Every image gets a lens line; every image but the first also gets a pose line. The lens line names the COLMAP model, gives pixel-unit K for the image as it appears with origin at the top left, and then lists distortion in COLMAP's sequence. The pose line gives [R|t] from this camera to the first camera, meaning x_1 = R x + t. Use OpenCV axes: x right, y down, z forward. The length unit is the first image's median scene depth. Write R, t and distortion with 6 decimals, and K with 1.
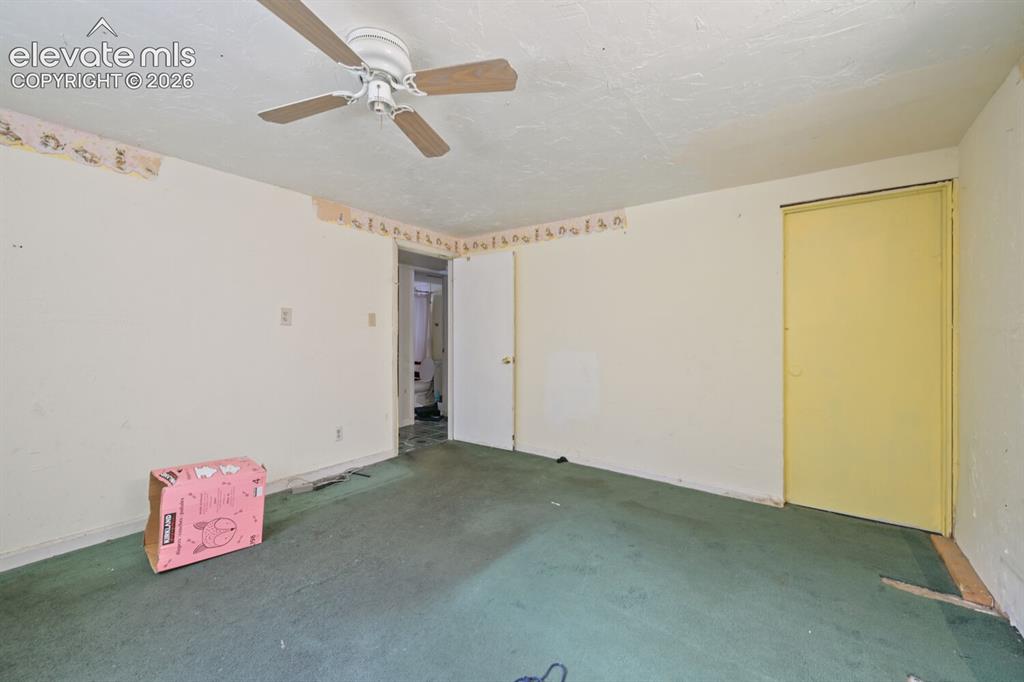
lens RADIAL K [[409.1, 0, 511.5], [0, 409.1, 338.9], [0, 0, 1]] dist [-0.003358, 0.000711]
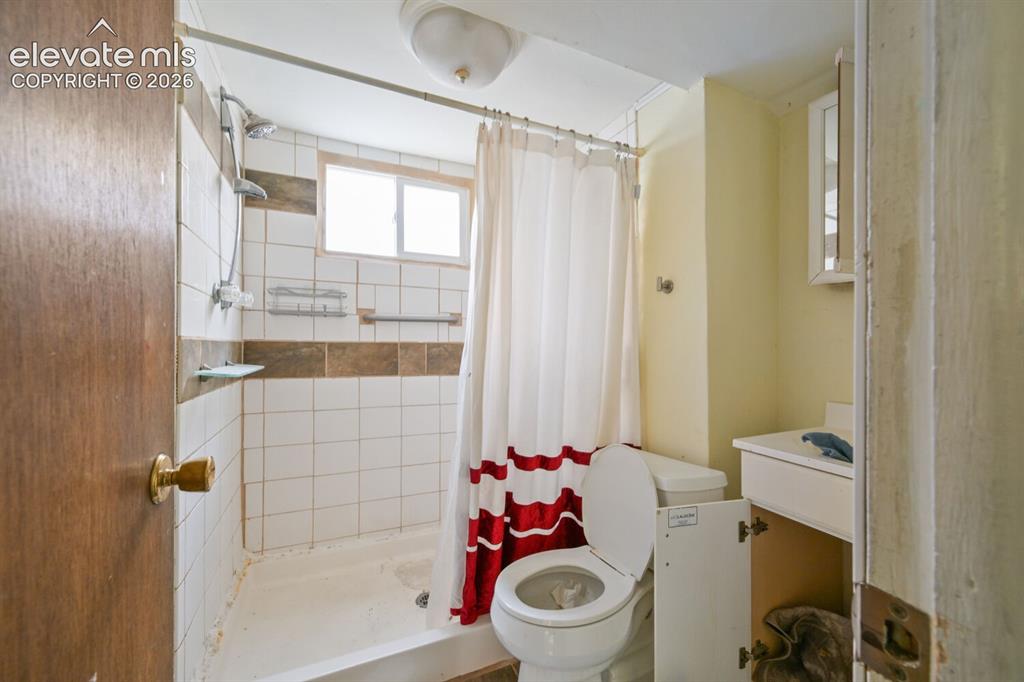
lens RADIAL K [[409.1, 0, 508.8], [0, 409.1, 345.1], [0, 0, 1]] dist [-0.003358, 0.000711]
pose [[0.884734, 0.008126, -0.466025, -0.155562], [-0.010240, 0.999946, -0.002005, -0.002450], [0.465983, 0.006546, 0.884769, 0.770705]]
